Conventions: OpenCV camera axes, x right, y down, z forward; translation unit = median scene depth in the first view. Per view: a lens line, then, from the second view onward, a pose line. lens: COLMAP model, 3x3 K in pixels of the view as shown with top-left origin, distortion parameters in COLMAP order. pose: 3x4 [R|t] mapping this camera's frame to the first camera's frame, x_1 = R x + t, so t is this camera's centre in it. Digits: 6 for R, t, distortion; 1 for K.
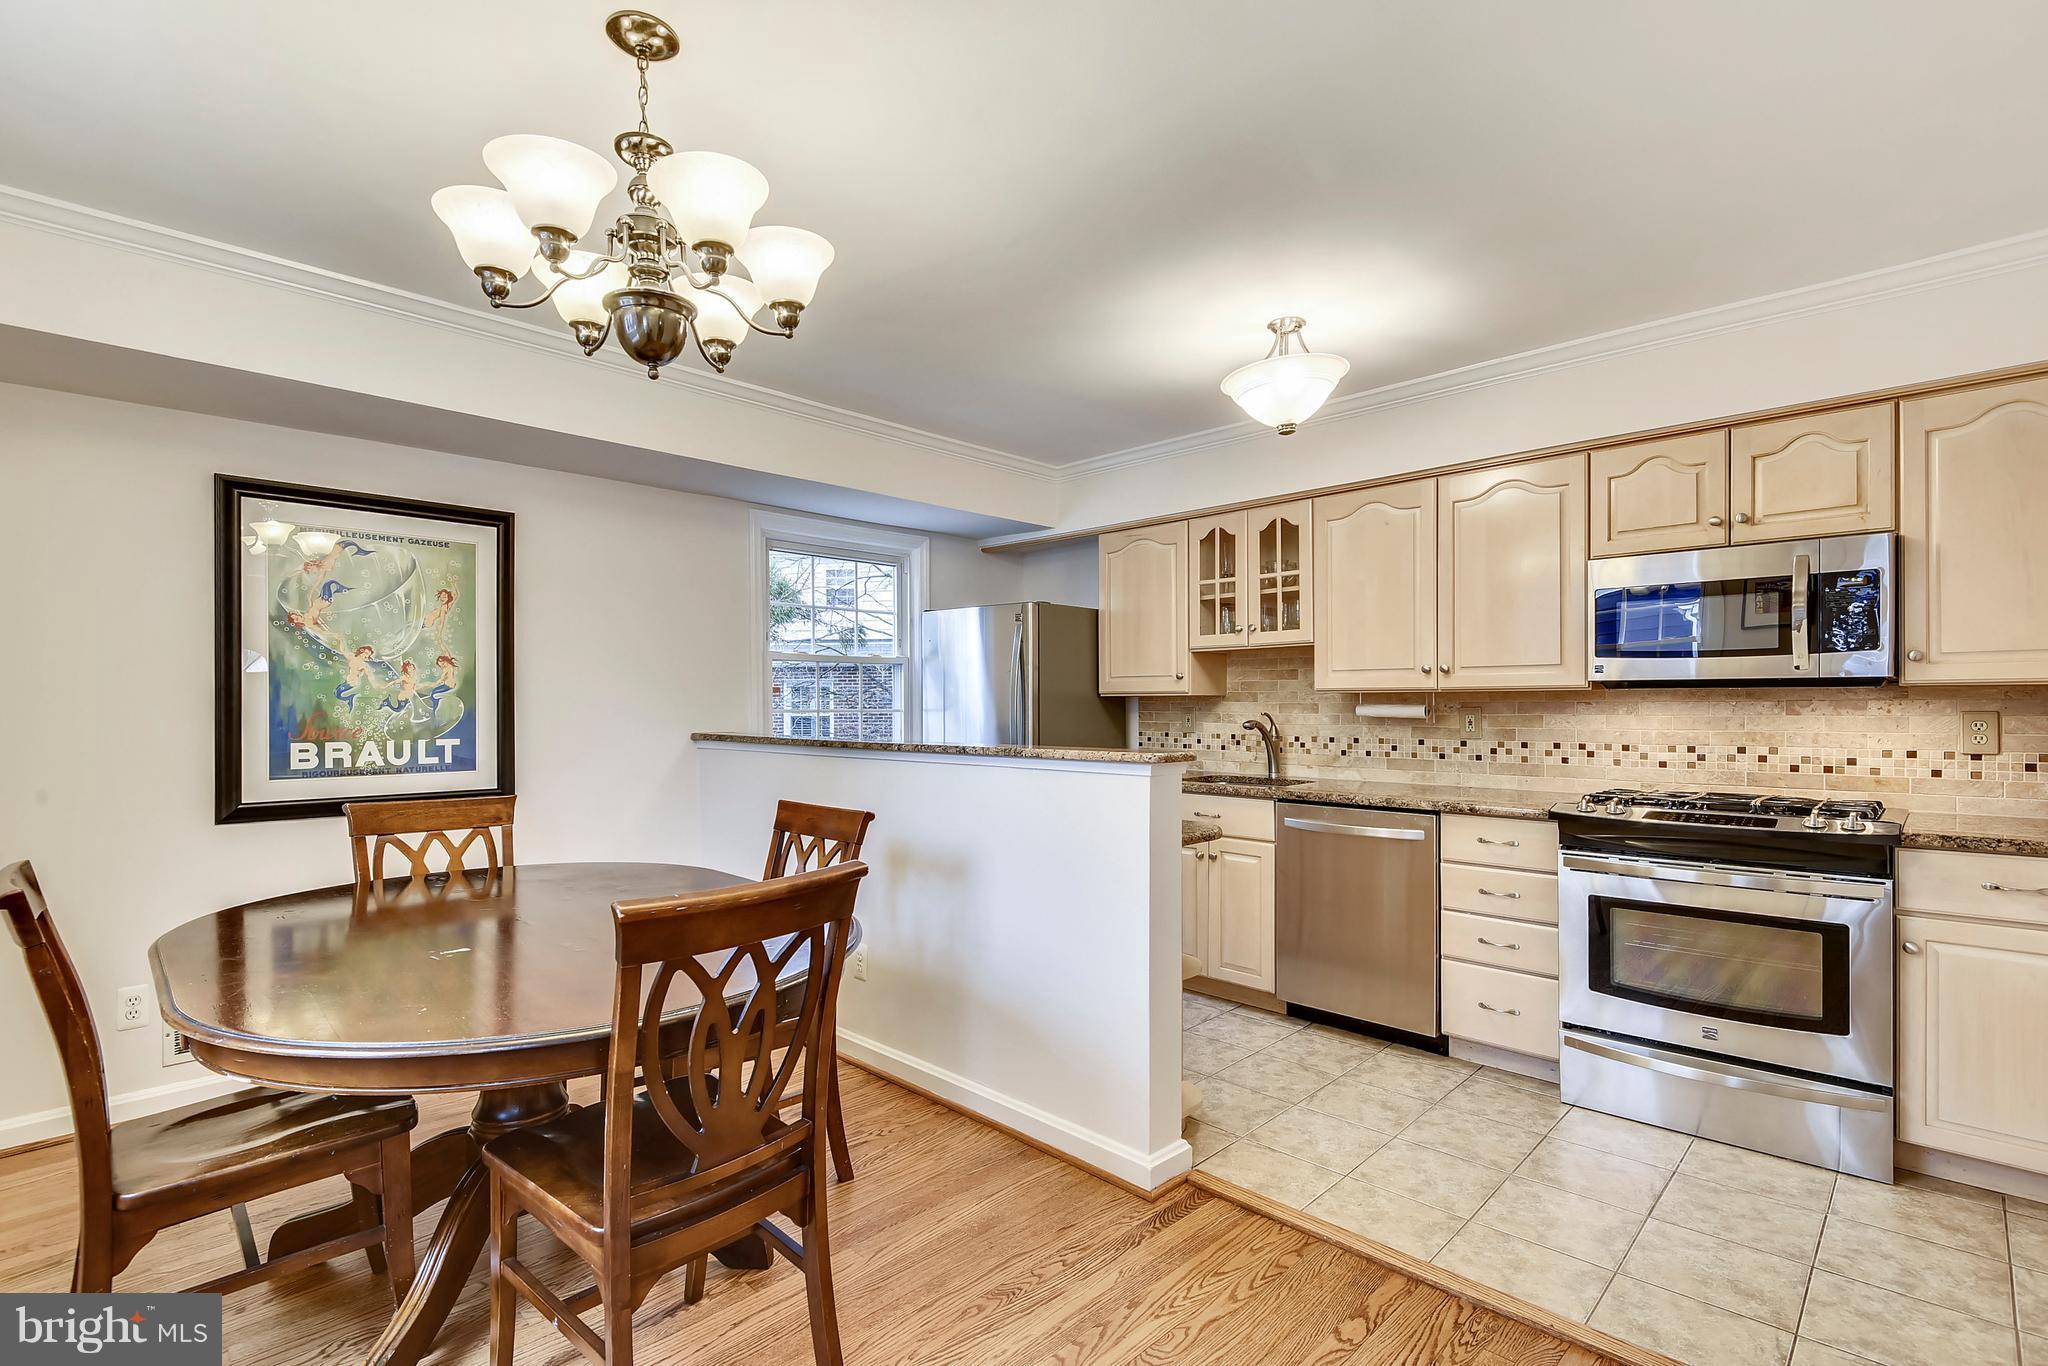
lens RADIAL K [[939.2, 0, 1034.6], [0, 939.2, 711.5], [0, 0, 1]] dist [-0.001156, -0.001194]
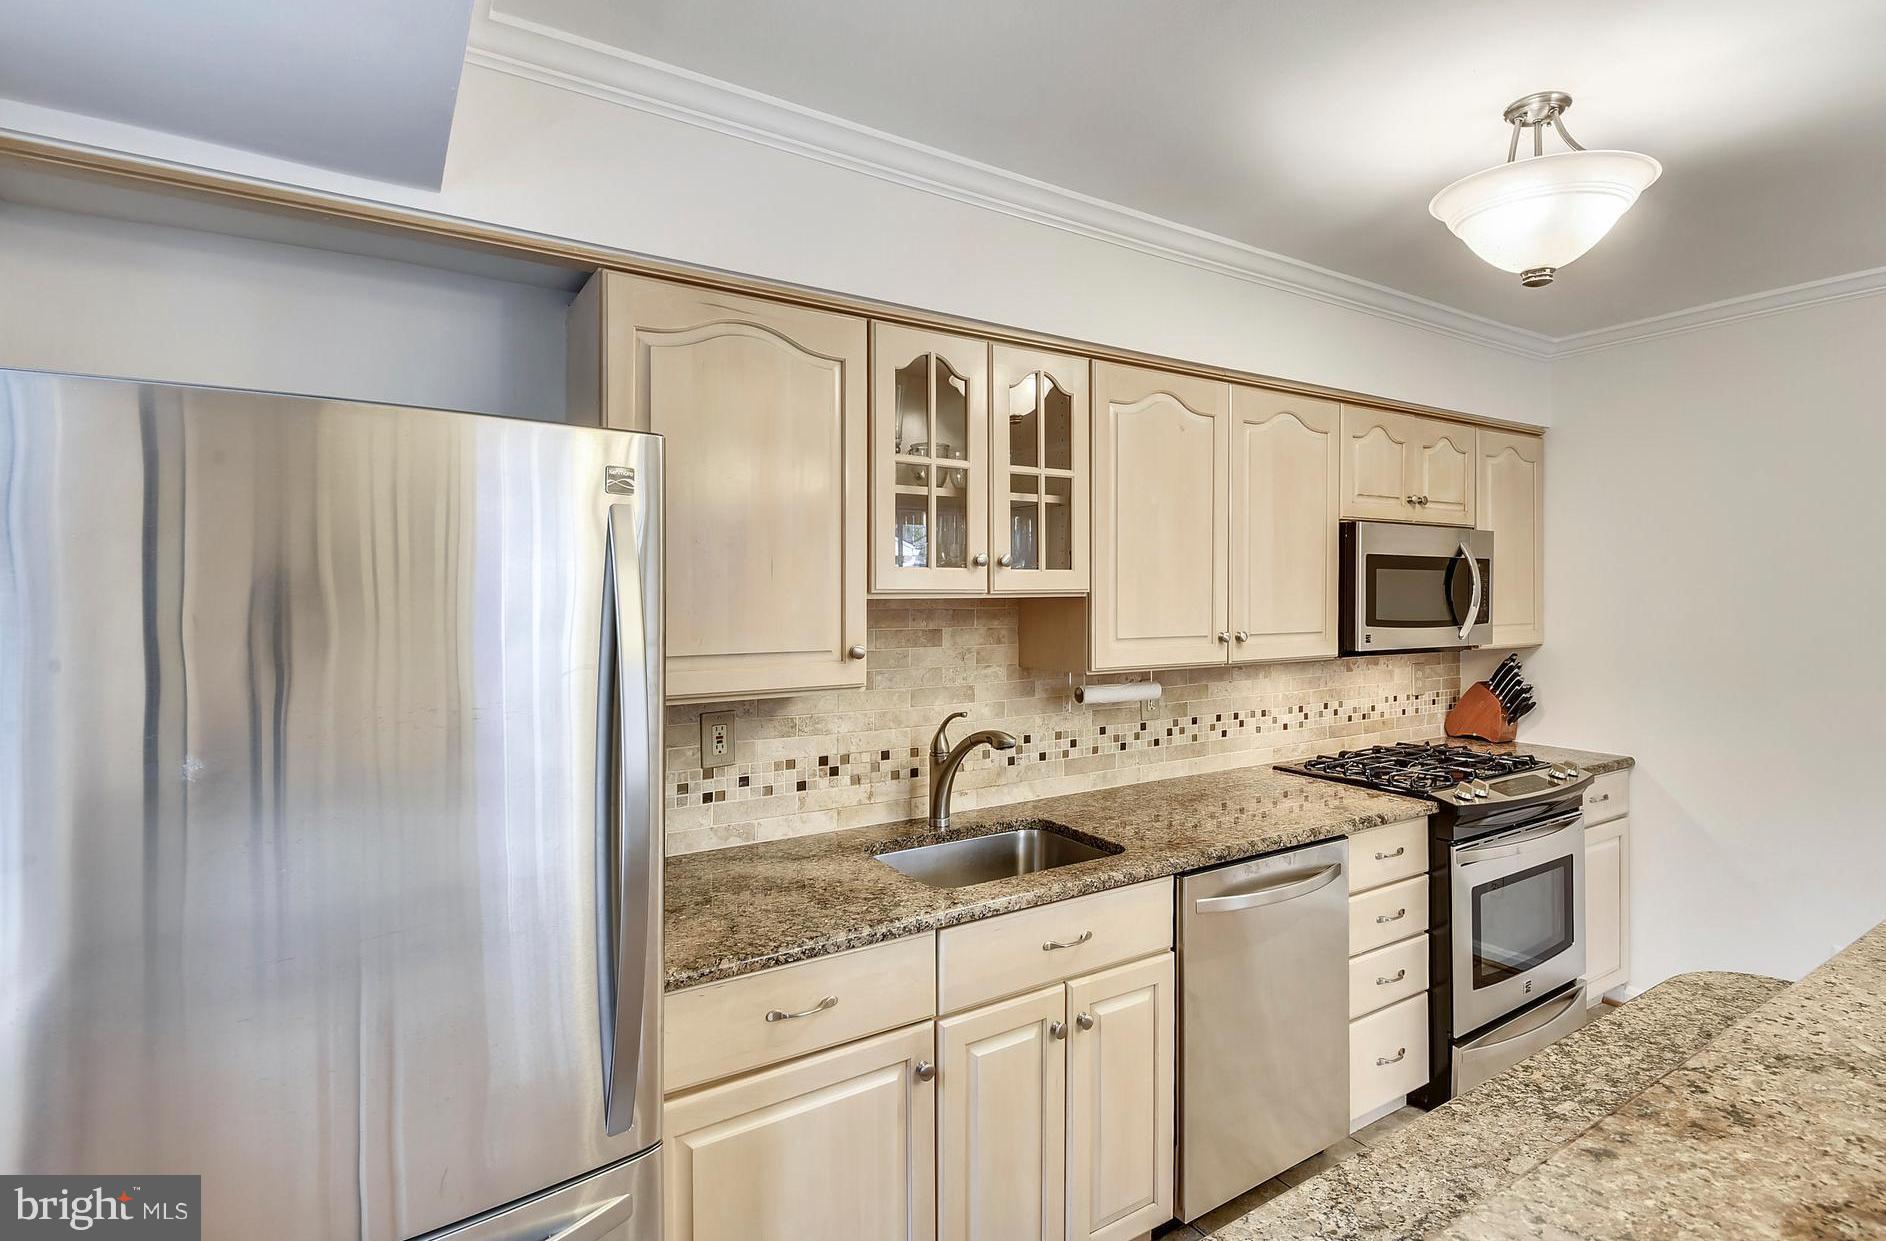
lens RADIAL K [[917.3, 0, 977.7], [0, 917.3, 593.6], [0, 0, 1]] dist [0.037350, -0.000004]
pose [[0.201980, 0.004872, 0.979377, -0.298223], [0.011086, 0.999912, -0.007261, -0.067904], [-0.979327, 0.012324, 0.201909, 0.929404]]
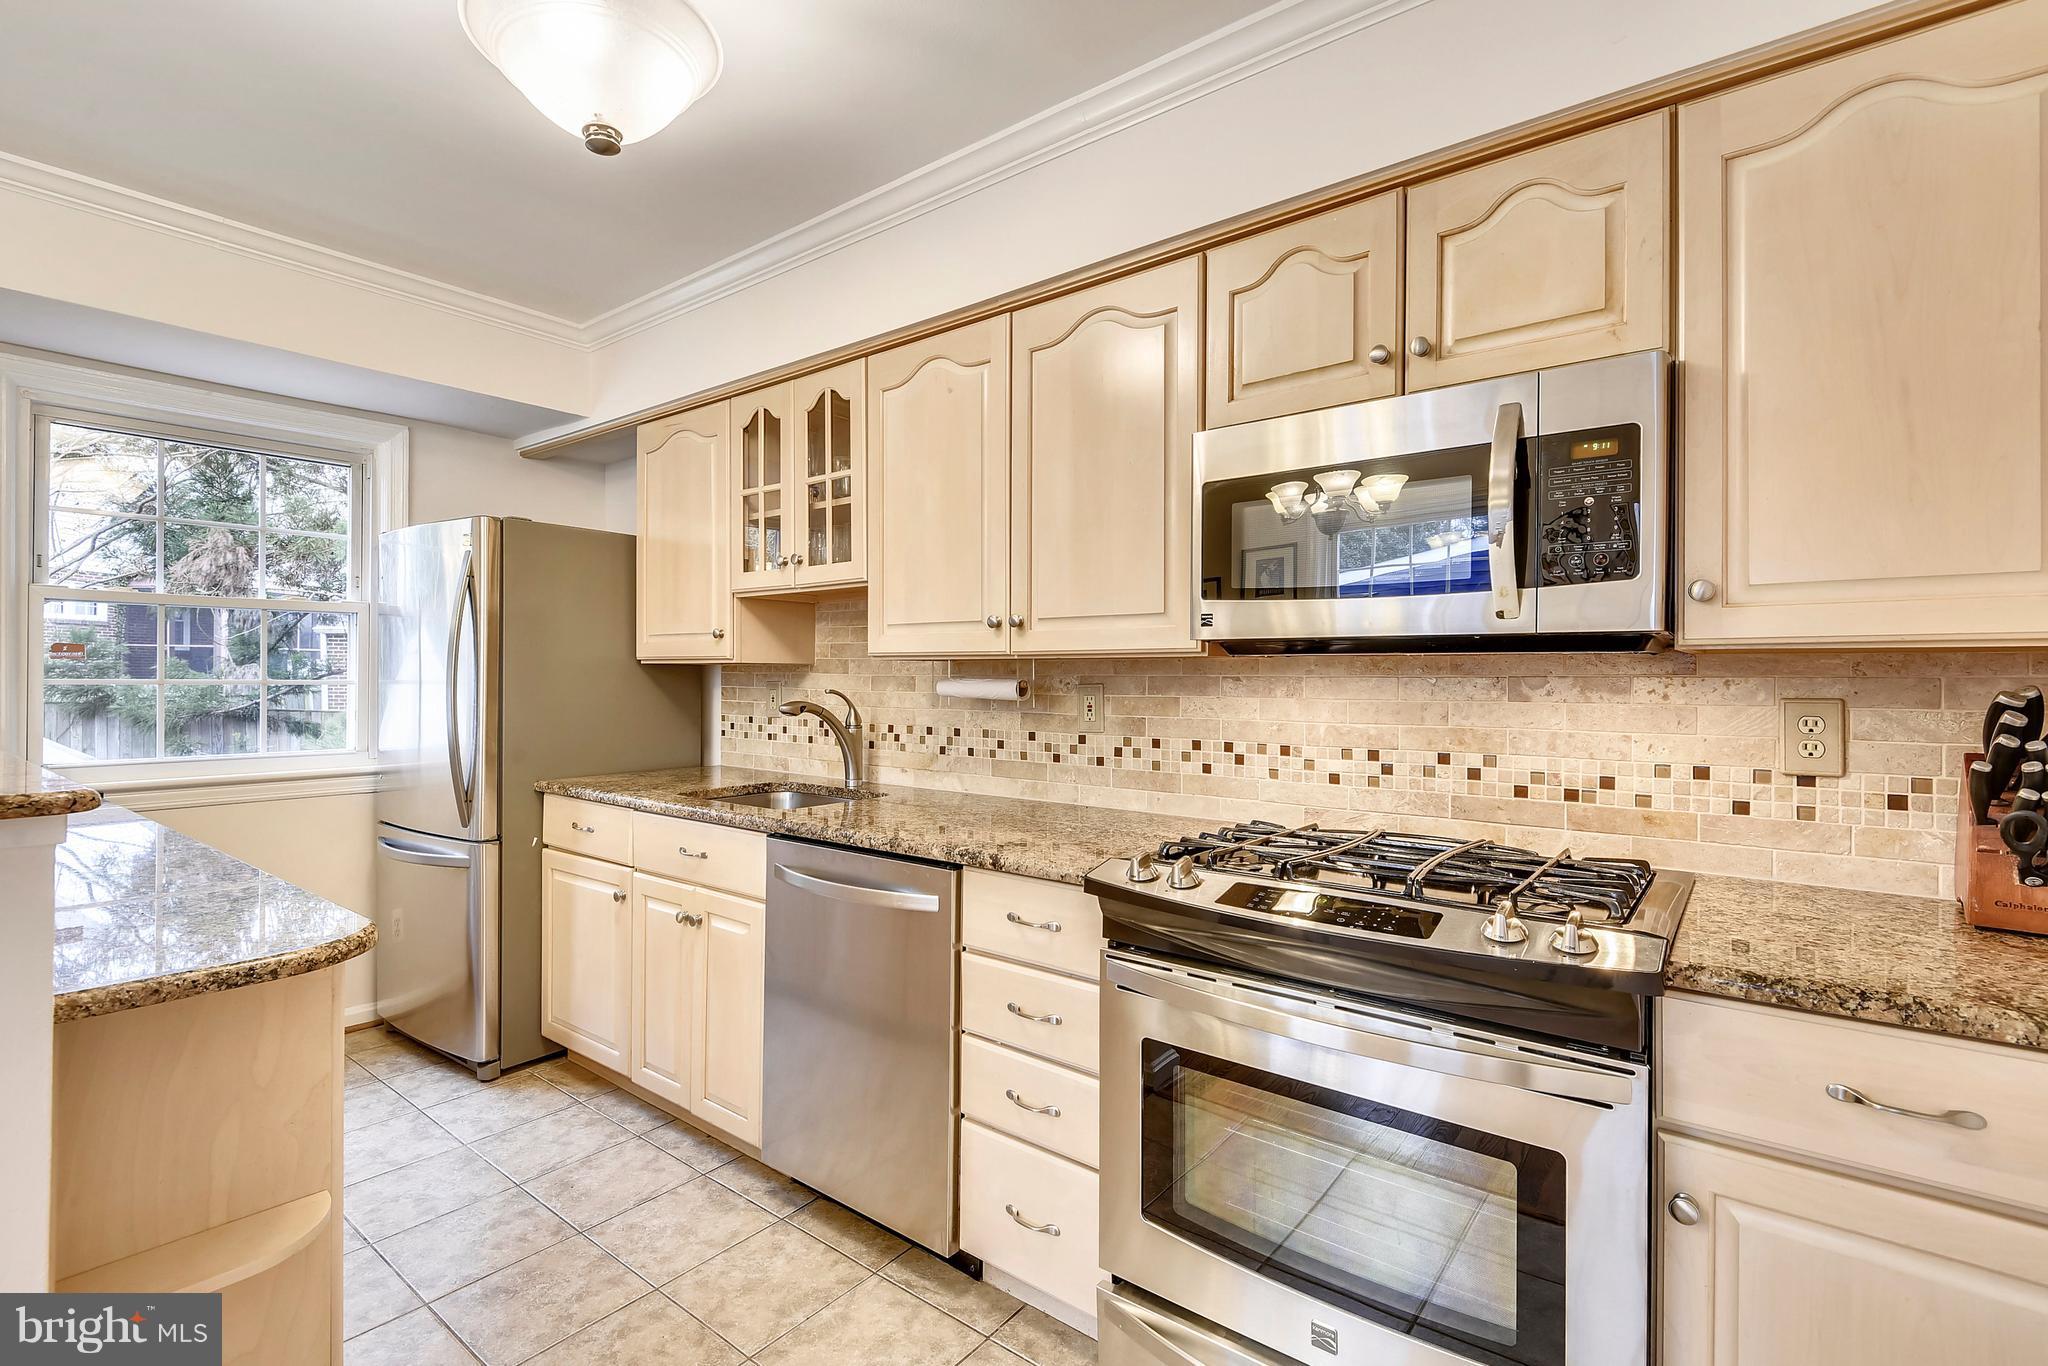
lens RADIAL K [[916.4, 0, 1057.7], [0, 916.4, 682.2], [0, 0, 1]] dist [0.063142, -0.042969]
pose [[0.992201, 0.010024, 0.124247, 0.341610], [-0.009264, 0.999935, -0.006694, -0.001244], [-0.124306, 0.005491, 0.992229, 0.347347]]
